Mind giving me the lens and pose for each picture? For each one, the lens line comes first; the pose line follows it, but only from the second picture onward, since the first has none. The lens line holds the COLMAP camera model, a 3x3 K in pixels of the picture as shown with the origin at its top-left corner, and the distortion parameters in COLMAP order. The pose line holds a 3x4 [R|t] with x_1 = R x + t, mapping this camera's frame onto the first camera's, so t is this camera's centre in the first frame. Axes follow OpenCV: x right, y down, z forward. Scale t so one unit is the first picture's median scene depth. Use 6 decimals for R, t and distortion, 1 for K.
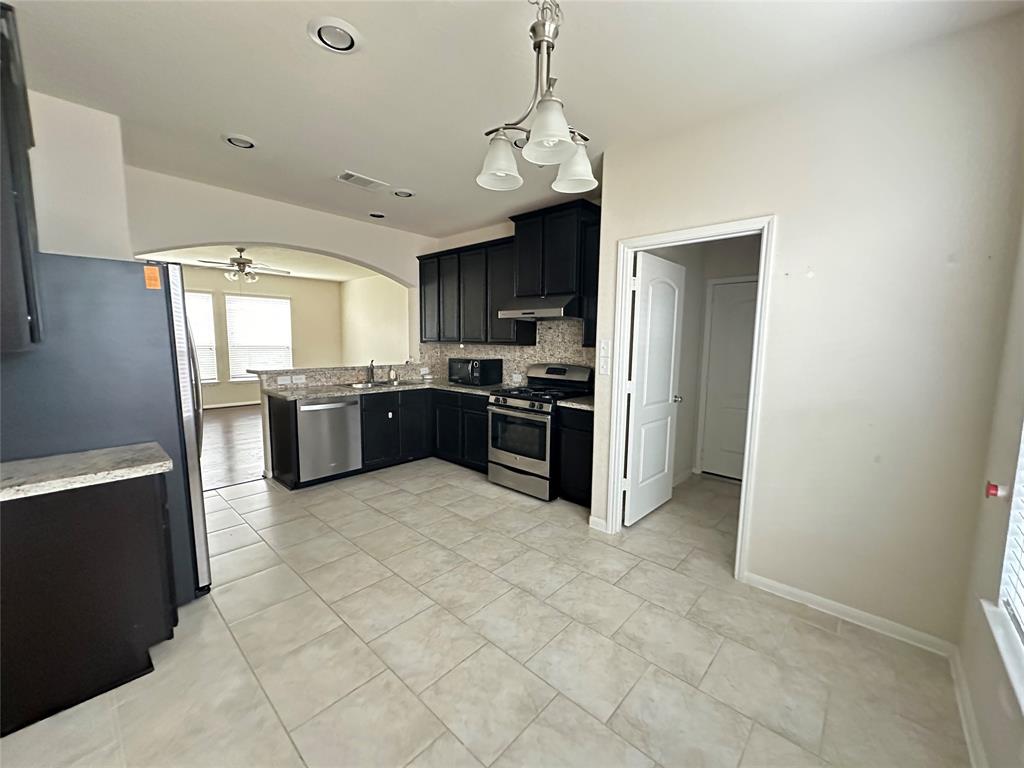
lens RADIAL K [[407.5, 0, 512.0], [0, 407.5, 385.7], [0, 0, 1]] dist [-0.000260, 0.000361]
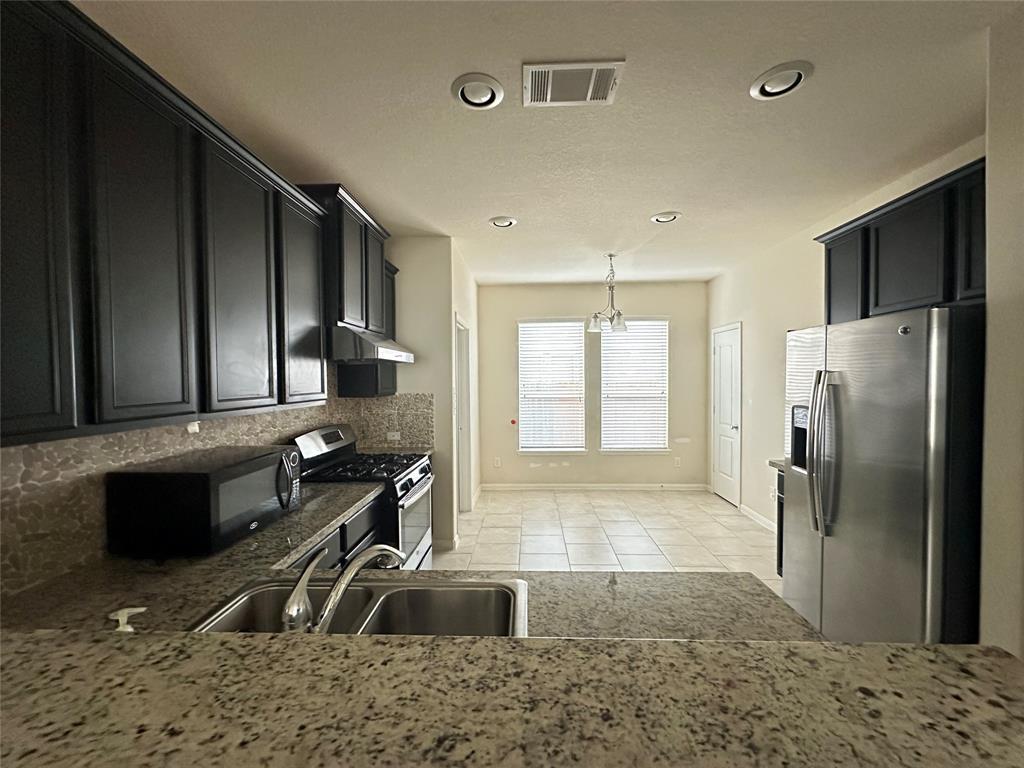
lens RADIAL K [[407.5, 0, 512.0], [0, 407.5, 385.7], [0, 0, 1]] dist [-0.000260, 0.000361]
pose [[-0.643130, -0.024522, 0.765365, -0.694499], [0.085291, 0.990974, 0.103419, -0.191151], [-0.760993, 0.131791, -0.635233, 1.381667]]
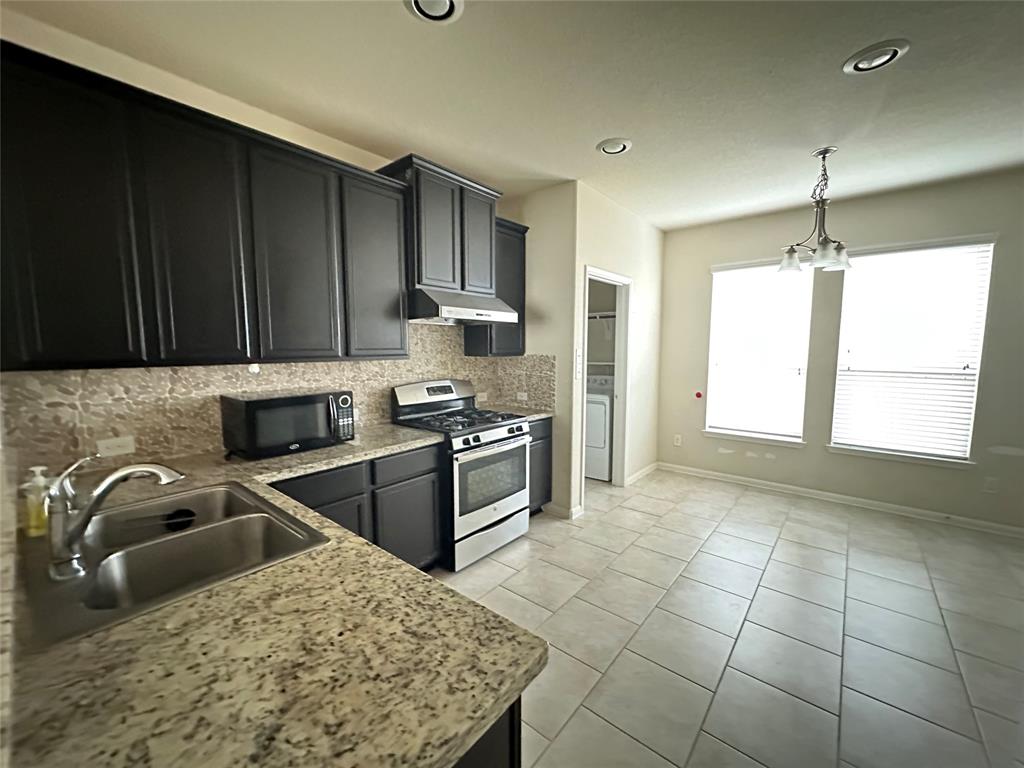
lens RADIAL K [[407.5, 0, 512.0], [0, 407.5, 385.7], [0, 0, 1]] dist [-0.000260, 0.000361]
pose [[-0.043827, -0.111060, 0.992847, -0.756285], [0.110099, 0.987211, 0.115290, -0.135645], [-0.992954, 0.114365, -0.031039, 1.031089]]
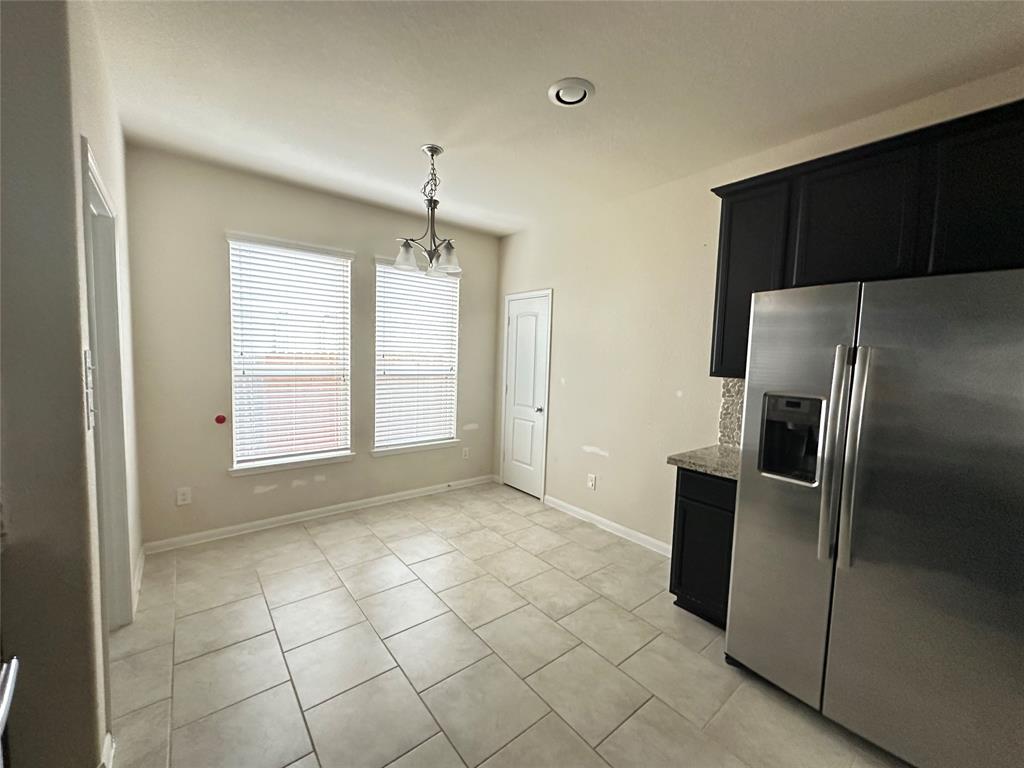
lens RADIAL K [[407.5, 0, 512.0], [0, 407.5, 385.7], [0, 0, 1]] dist [-0.000260, 0.000361]
pose [[-0.988230, -0.055947, 0.142380, -0.239805], [-0.028699, 0.982002, 0.186676, -0.141595], [-0.150261, 0.180392, -0.972049, 1.140837]]
